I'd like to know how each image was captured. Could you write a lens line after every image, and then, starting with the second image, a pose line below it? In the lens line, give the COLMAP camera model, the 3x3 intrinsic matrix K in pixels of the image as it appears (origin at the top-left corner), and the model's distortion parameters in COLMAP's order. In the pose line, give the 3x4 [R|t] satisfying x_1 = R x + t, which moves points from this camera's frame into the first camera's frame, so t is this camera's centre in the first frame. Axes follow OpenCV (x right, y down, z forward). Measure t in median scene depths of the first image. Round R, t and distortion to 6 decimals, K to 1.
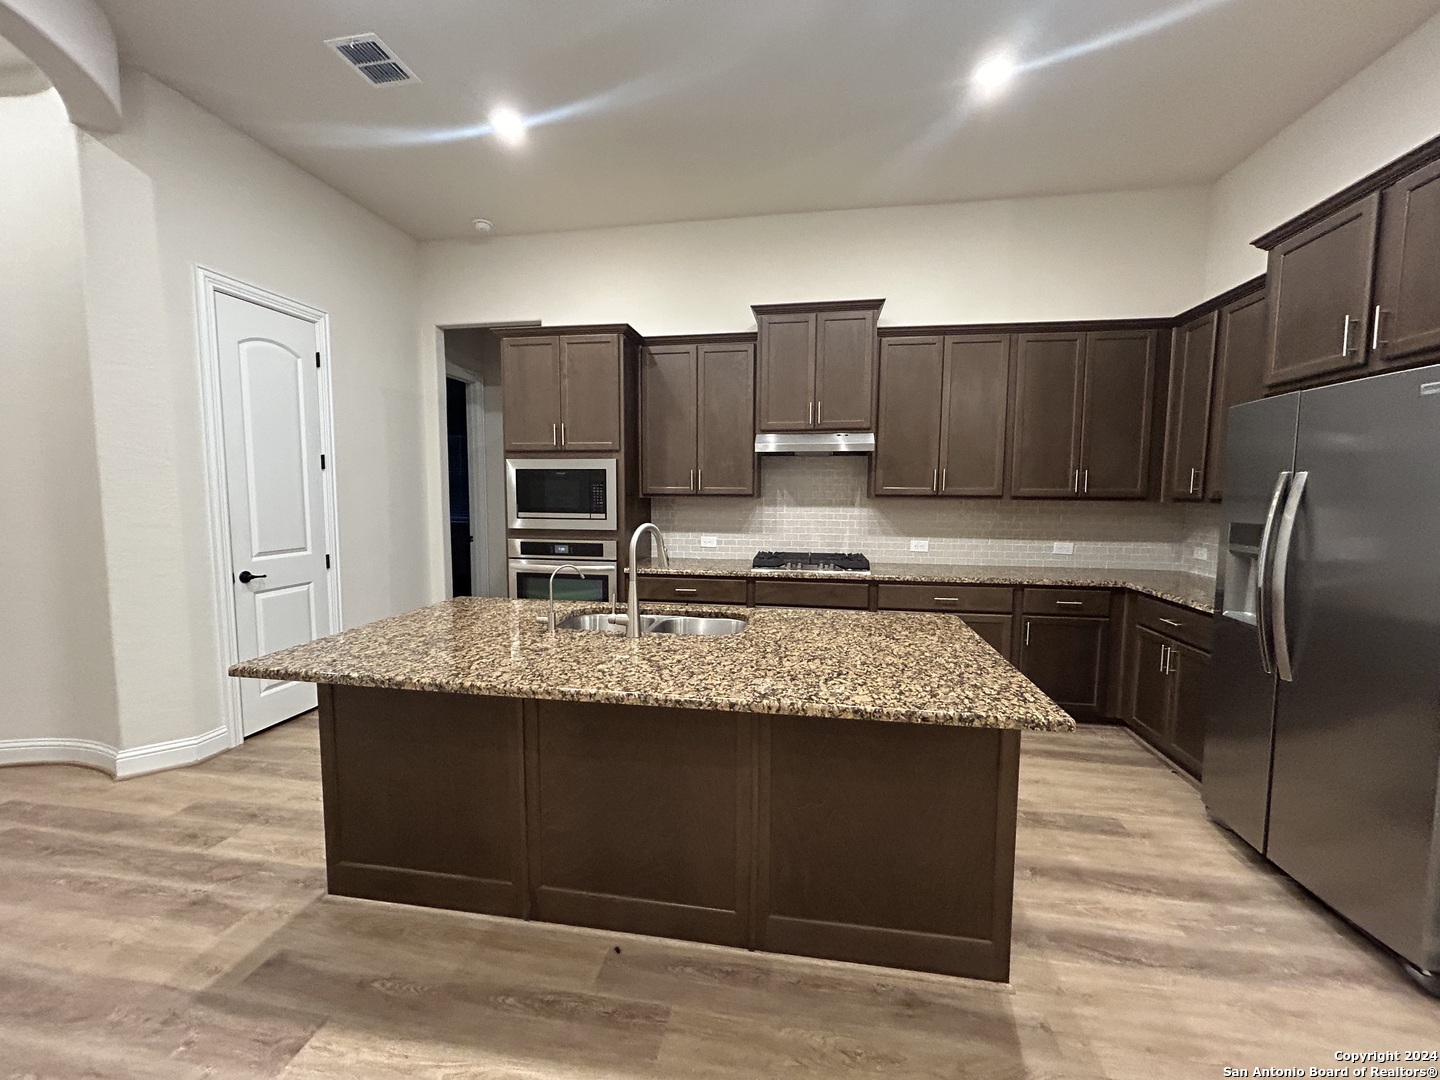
lens RADIAL K [[580.9, 0, 717.3], [0, 580.9, 541.1], [0, 0, 1]] dist [-0.000316, 0.000178]
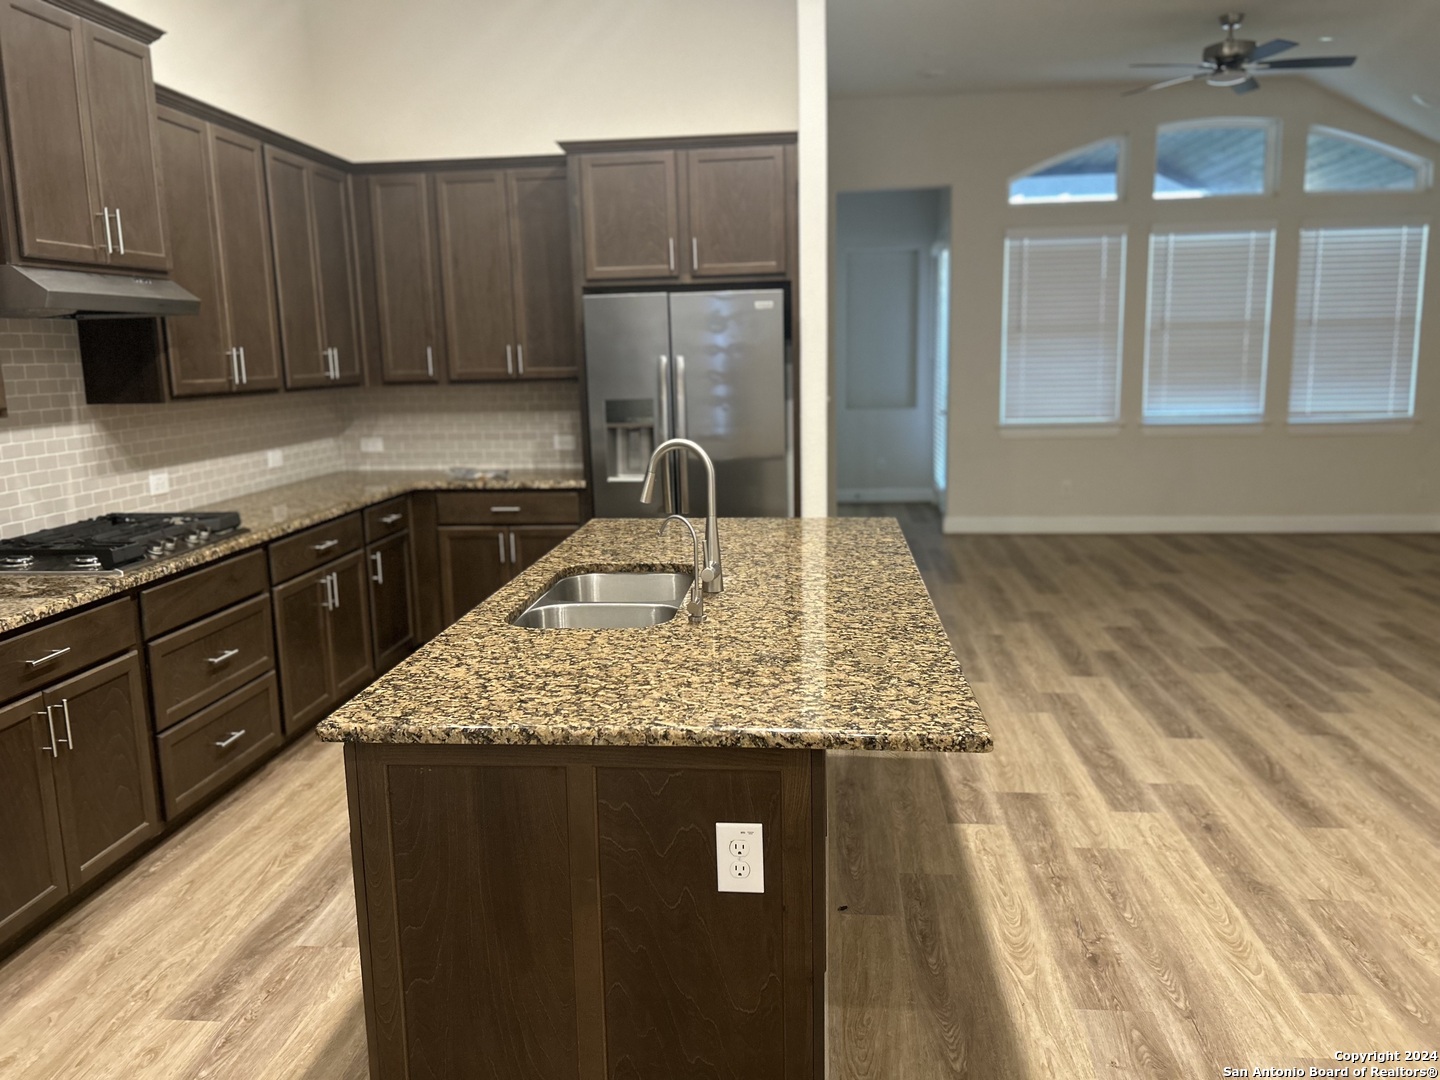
lens RADIAL K [[1092.0, 0, 719.1], [0, 1092.0, 537.8], [0, 0, 1]] dist [0.044471, -0.049574]
pose [[-0.070008, -0.175333, 0.982017, -0.831741], [0.107380, 0.977388, 0.182162, -0.085542], [-0.991750, 0.118202, -0.049598, 0.586635]]
